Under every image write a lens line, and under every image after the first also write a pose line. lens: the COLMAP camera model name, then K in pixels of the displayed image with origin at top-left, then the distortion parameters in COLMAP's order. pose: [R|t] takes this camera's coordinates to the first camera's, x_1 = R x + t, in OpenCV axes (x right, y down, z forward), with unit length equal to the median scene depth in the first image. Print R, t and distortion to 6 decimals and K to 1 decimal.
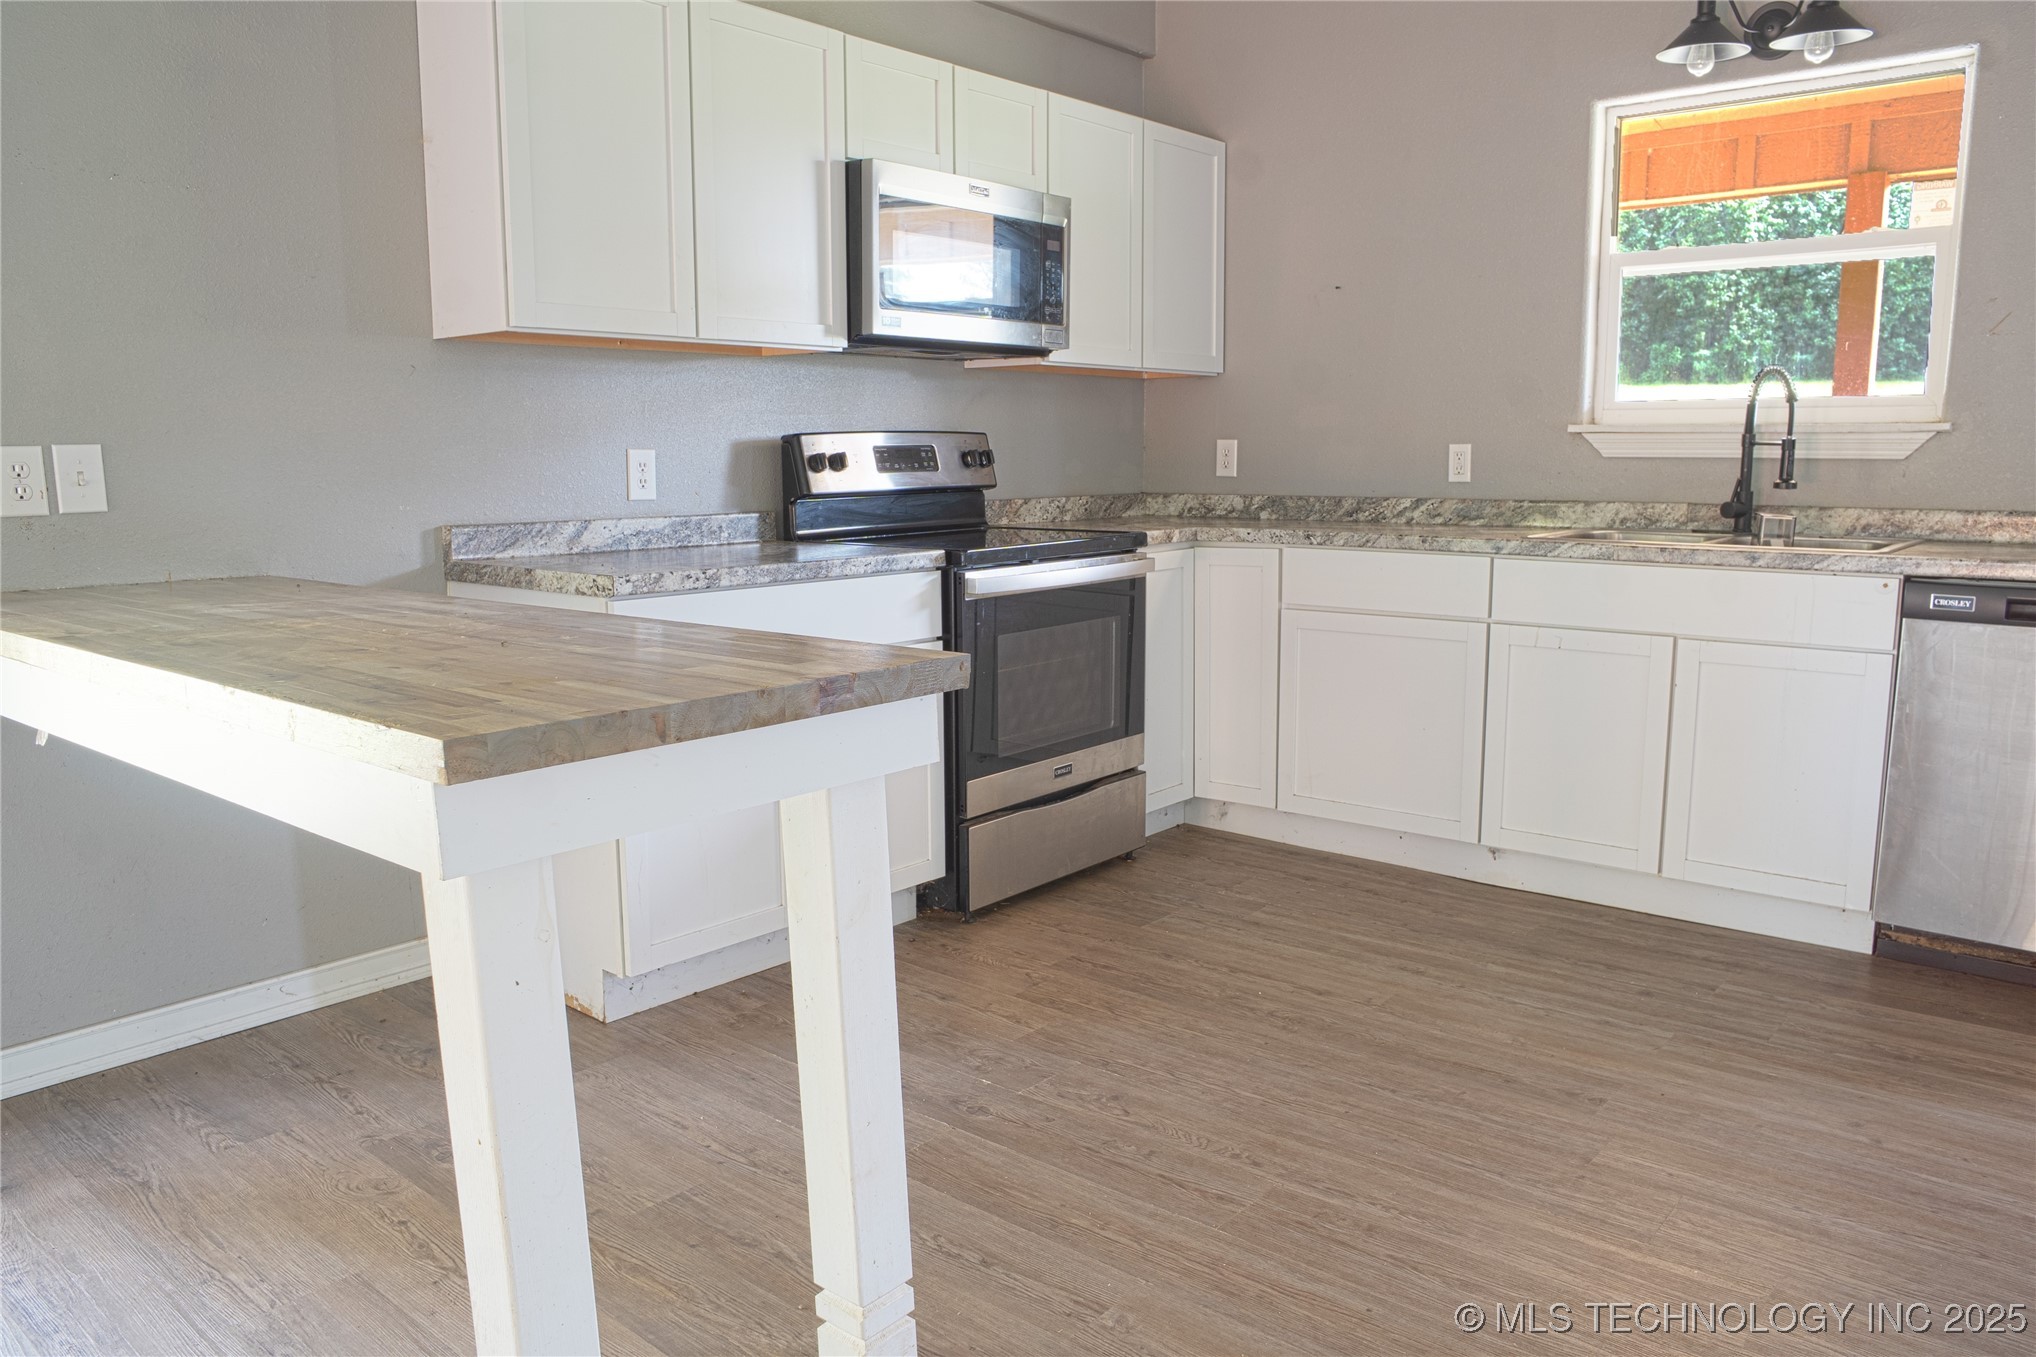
lens RADIAL K [[1432.6, 0, 1018.0], [0, 1432.6, 678.5], [0, 0, 1]] dist [-0.082855, 0.056488]
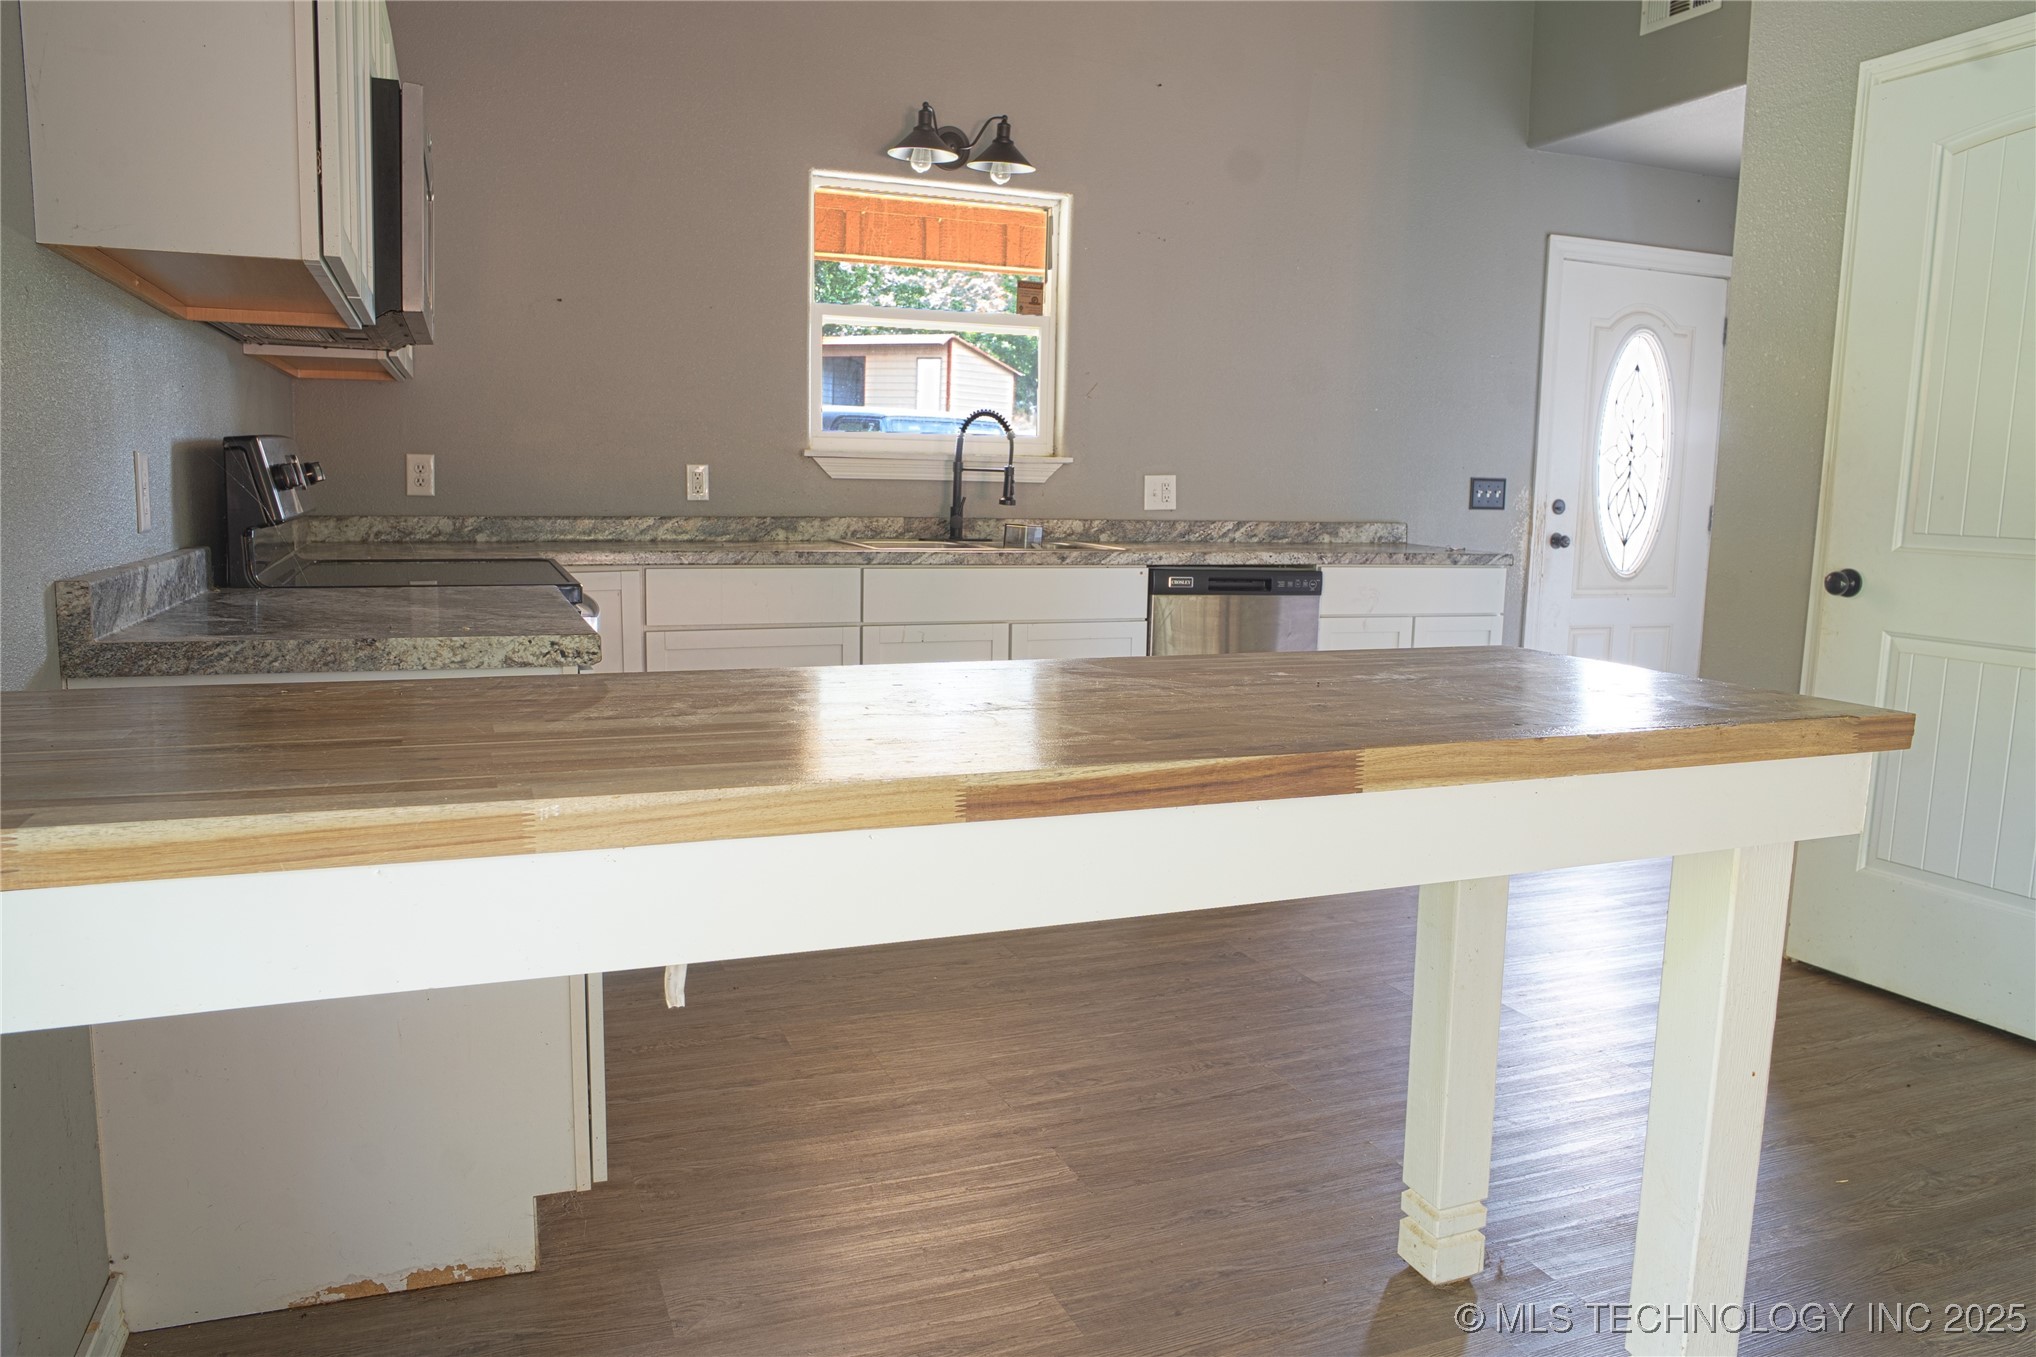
lens RADIAL K [[1432.6, 0, 1018.0], [0, 1432.6, 678.5], [0, 0, 1]] dist [-0.082855, 0.056488]
pose [[0.477552, -0.110522, 0.871624, -0.643141], [0.113352, 0.991516, 0.063621, -0.059380], [-0.871261, 0.068418, 0.486028, 0.359225]]
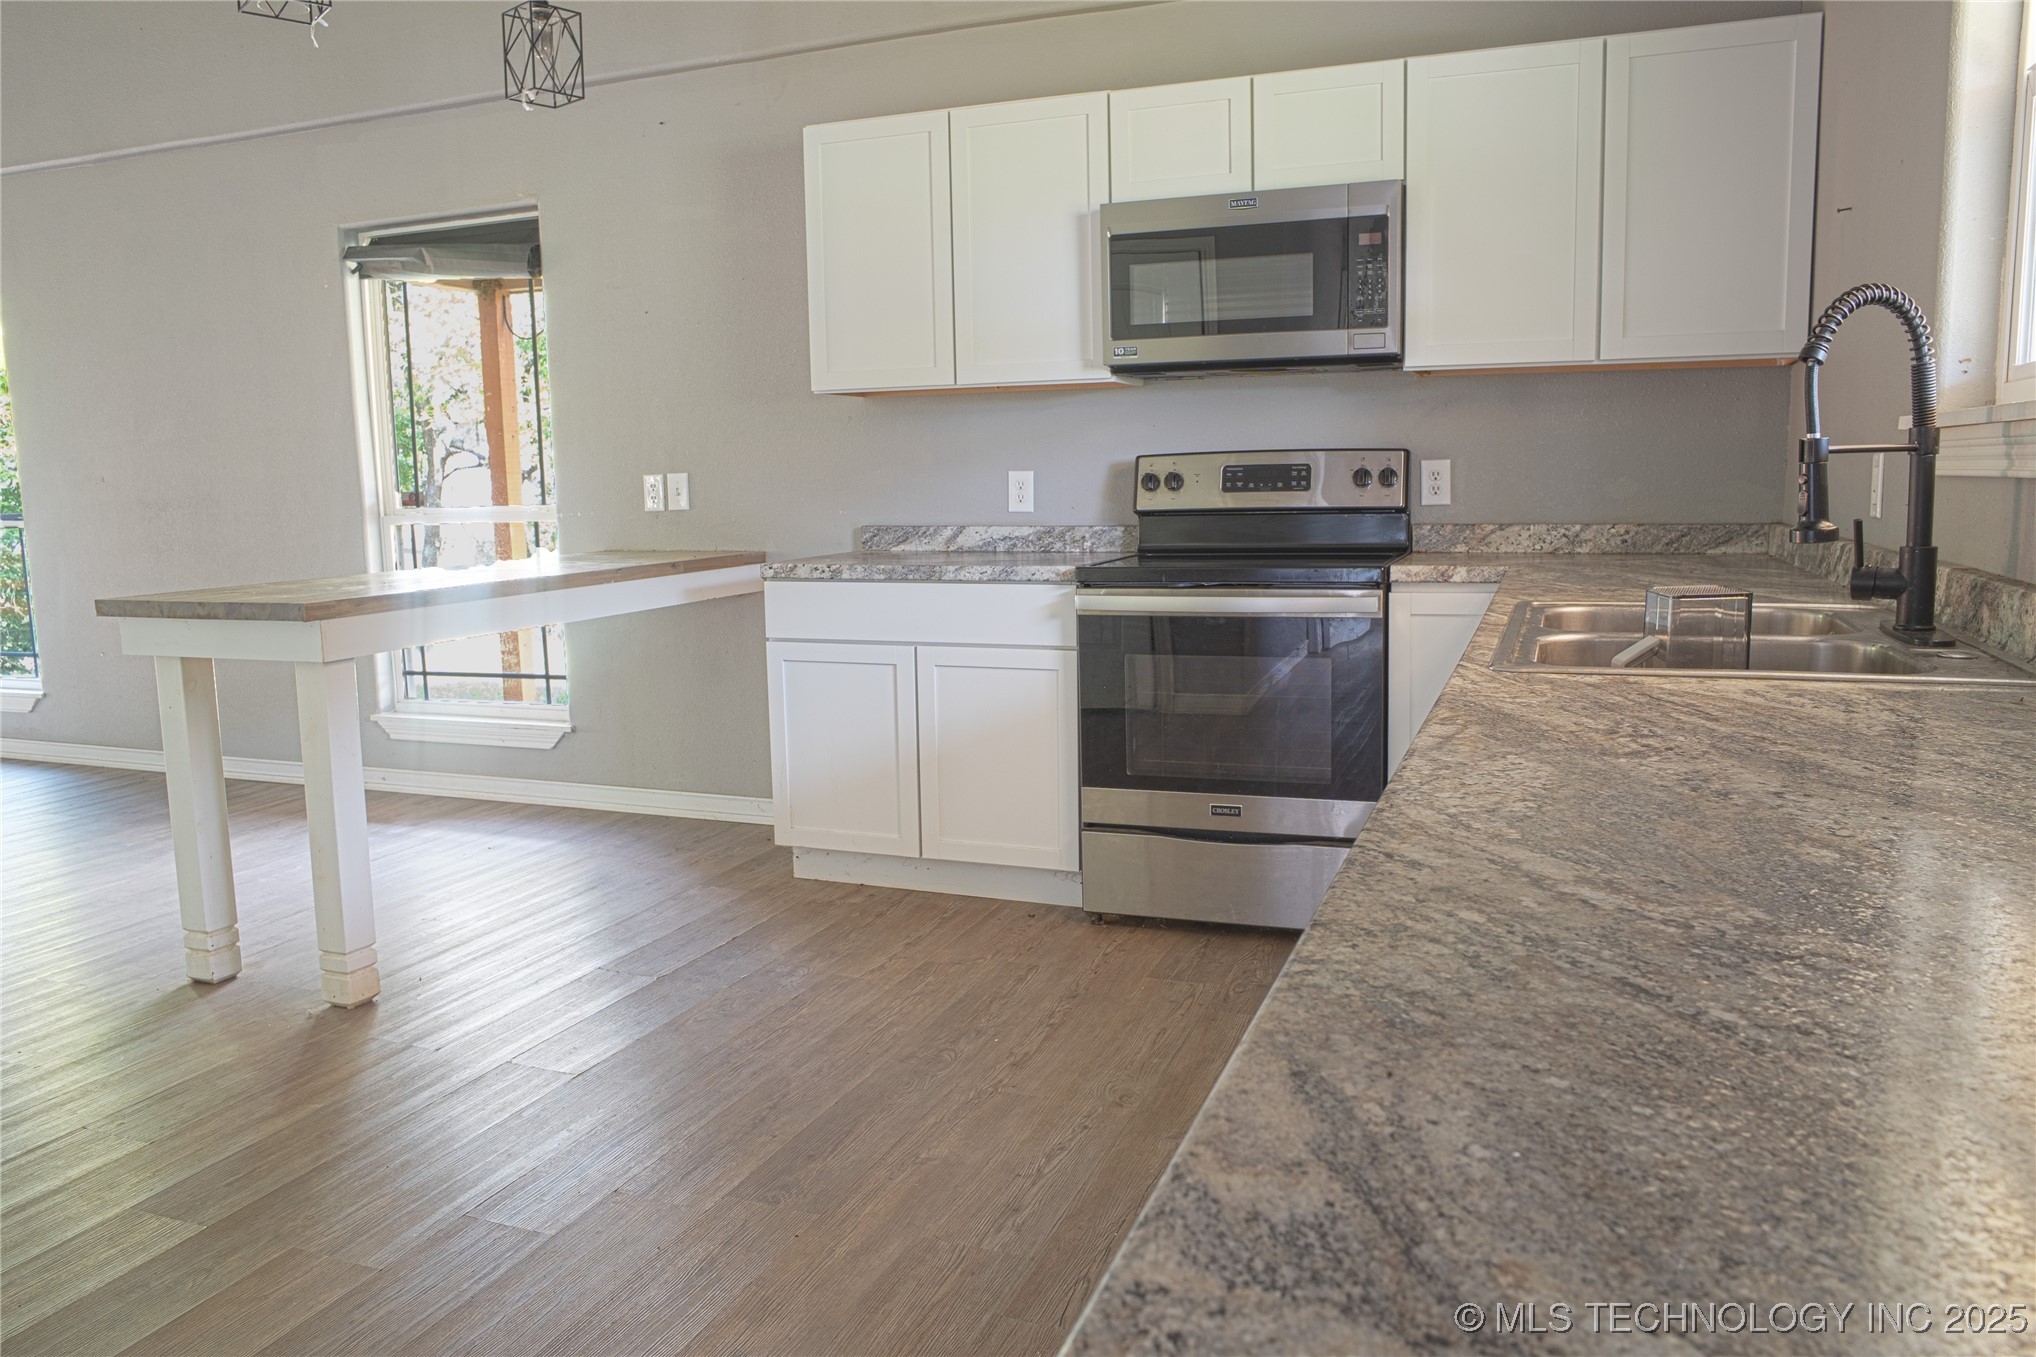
lens RADIAL K [[1432.6, 0, 1018.0], [0, 1432.6, 678.5], [0, 0, 1]] dist [-0.082855, 0.056488]
pose [[0.332959, 0.133251, -0.933479, 0.928553], [-0.131144, 0.986888, 0.094098, -0.100398], [0.933777, 0.091089, 0.346068, 0.587016]]
